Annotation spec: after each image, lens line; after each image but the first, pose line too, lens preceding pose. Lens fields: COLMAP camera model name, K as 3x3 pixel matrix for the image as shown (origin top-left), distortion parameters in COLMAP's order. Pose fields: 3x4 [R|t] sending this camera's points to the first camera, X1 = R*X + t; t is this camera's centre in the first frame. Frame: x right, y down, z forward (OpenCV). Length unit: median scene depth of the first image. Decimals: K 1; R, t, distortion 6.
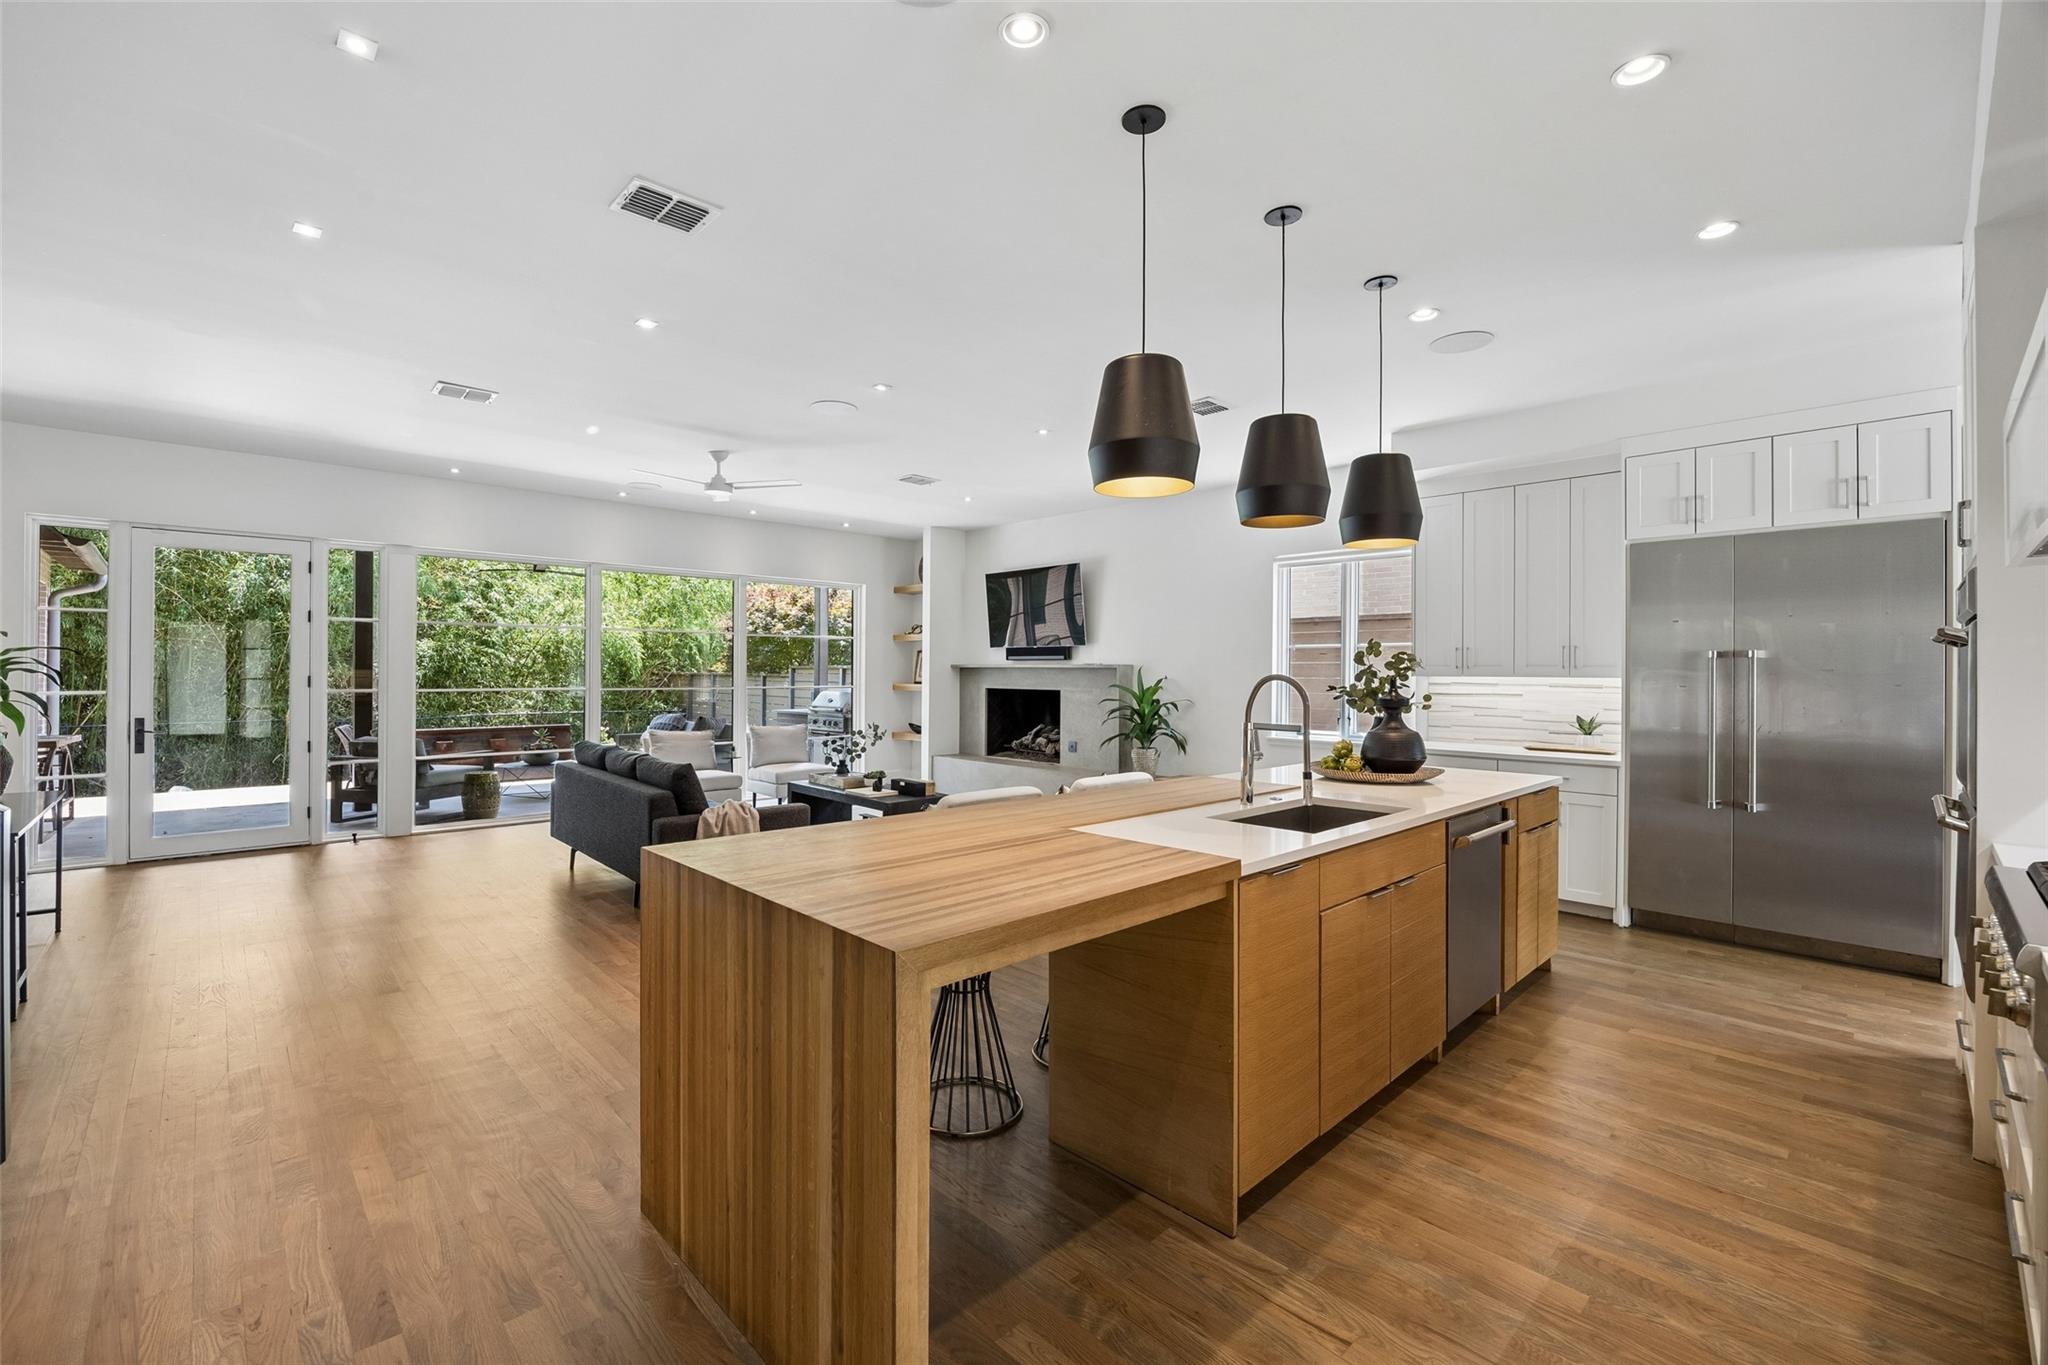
lens RADIAL K [[880.4, 0, 1024.0], [0, 880.4, 682.5], [0, 0, 1]] dist [0.000120, 0.000011]
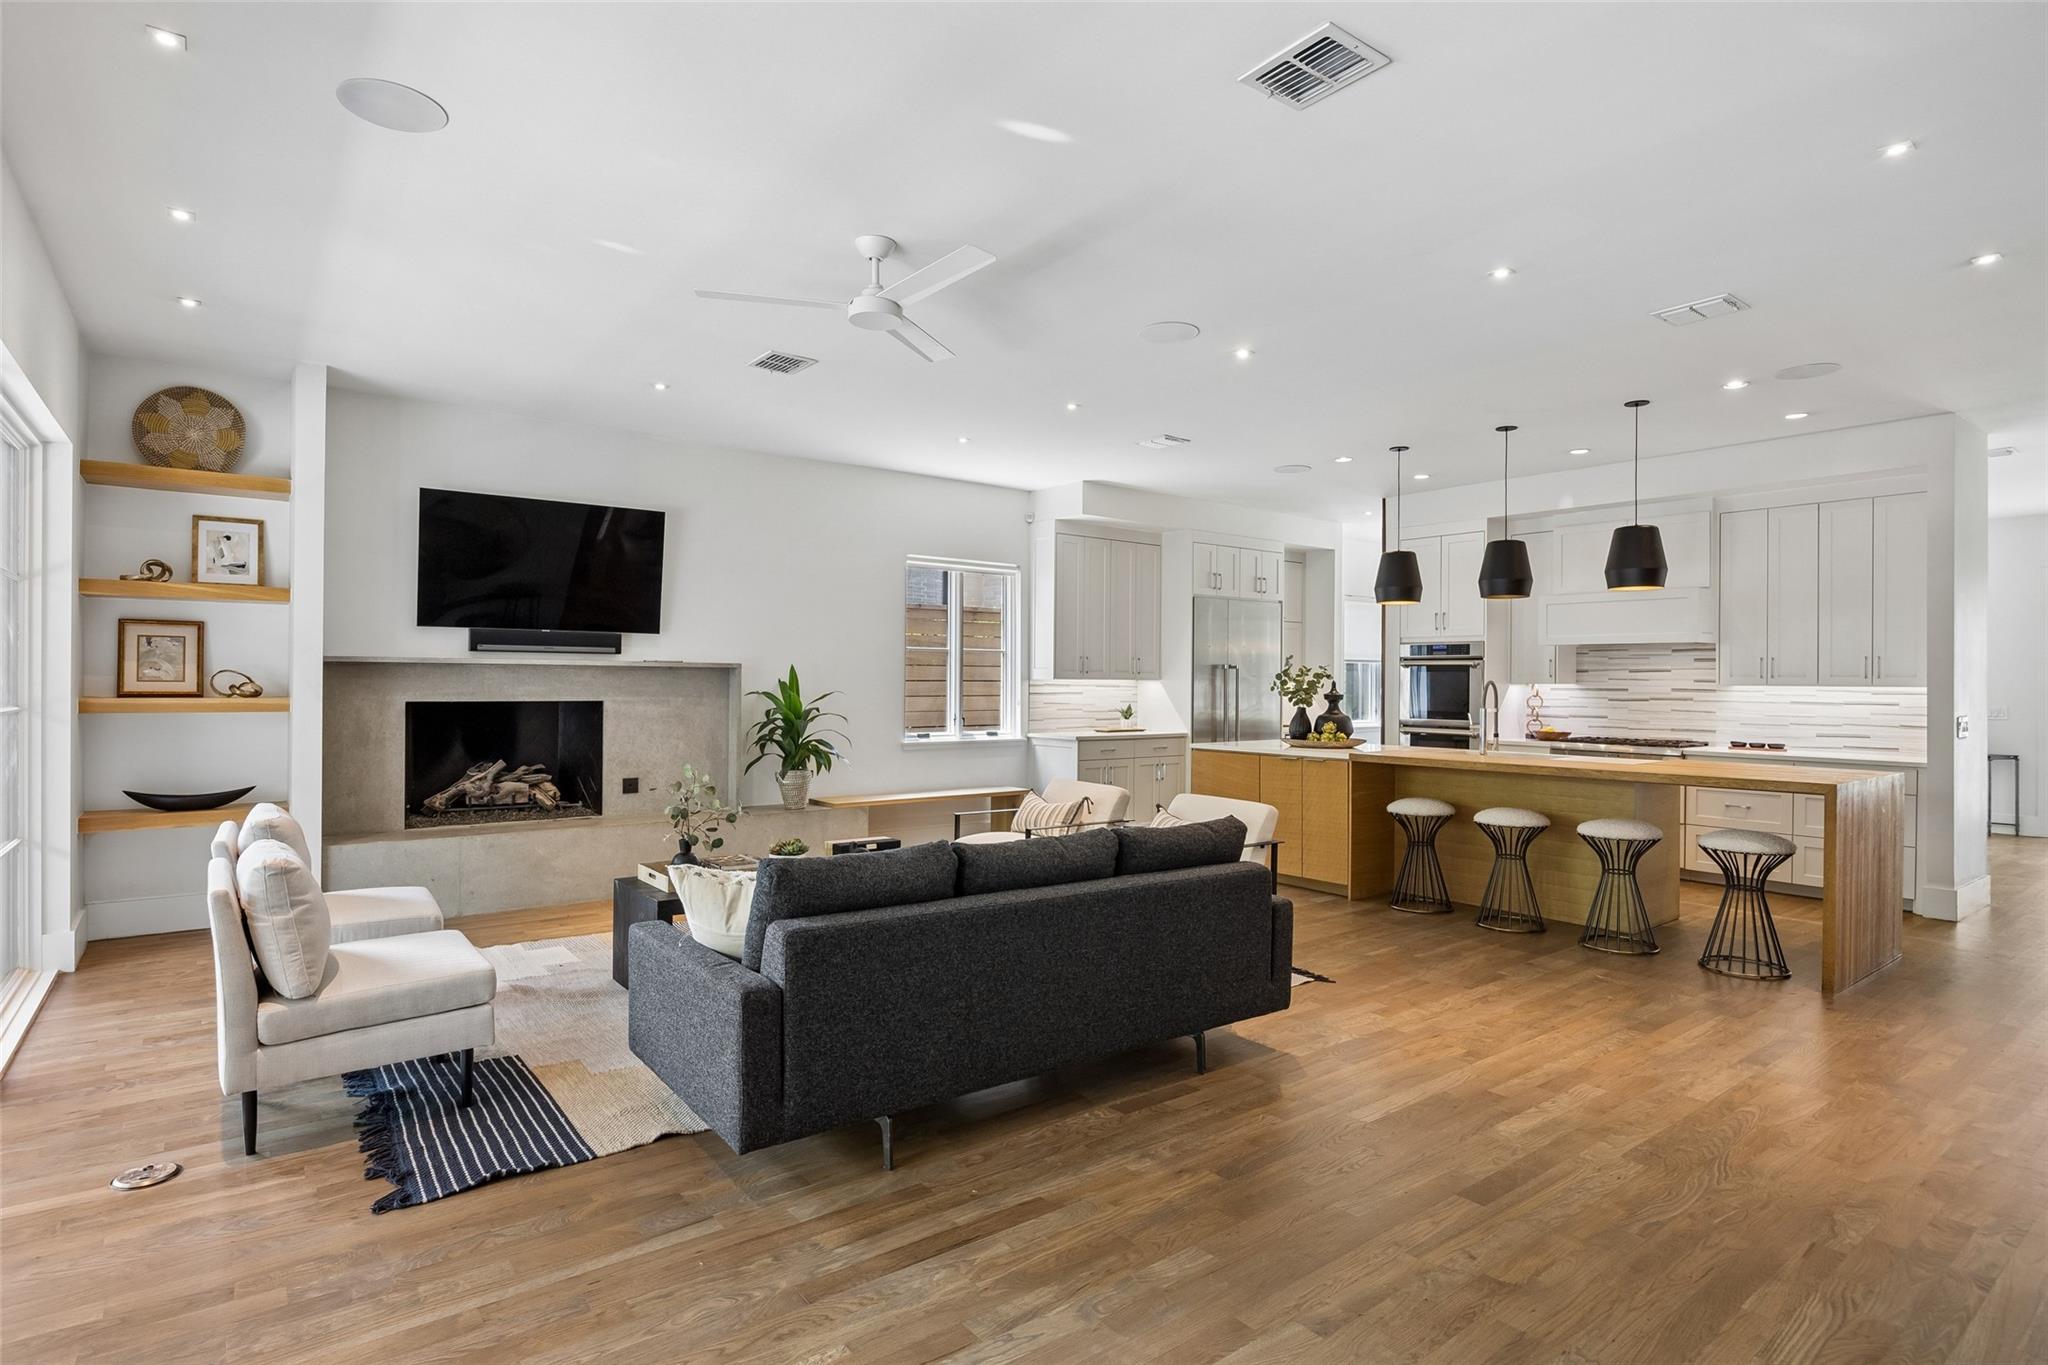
lens RADIAL K [[1021.7, 0, 1024.0], [0, 1021.7, 682.5], [0, 0, 1]] dist [0.002136, 0.000269]
pose [[0.126136, -0.005130, 0.992000, -0.662150], [0.006114, 0.999972, 0.004394, -0.005731], [-0.991994, 0.005511, 0.126163, 0.598092]]
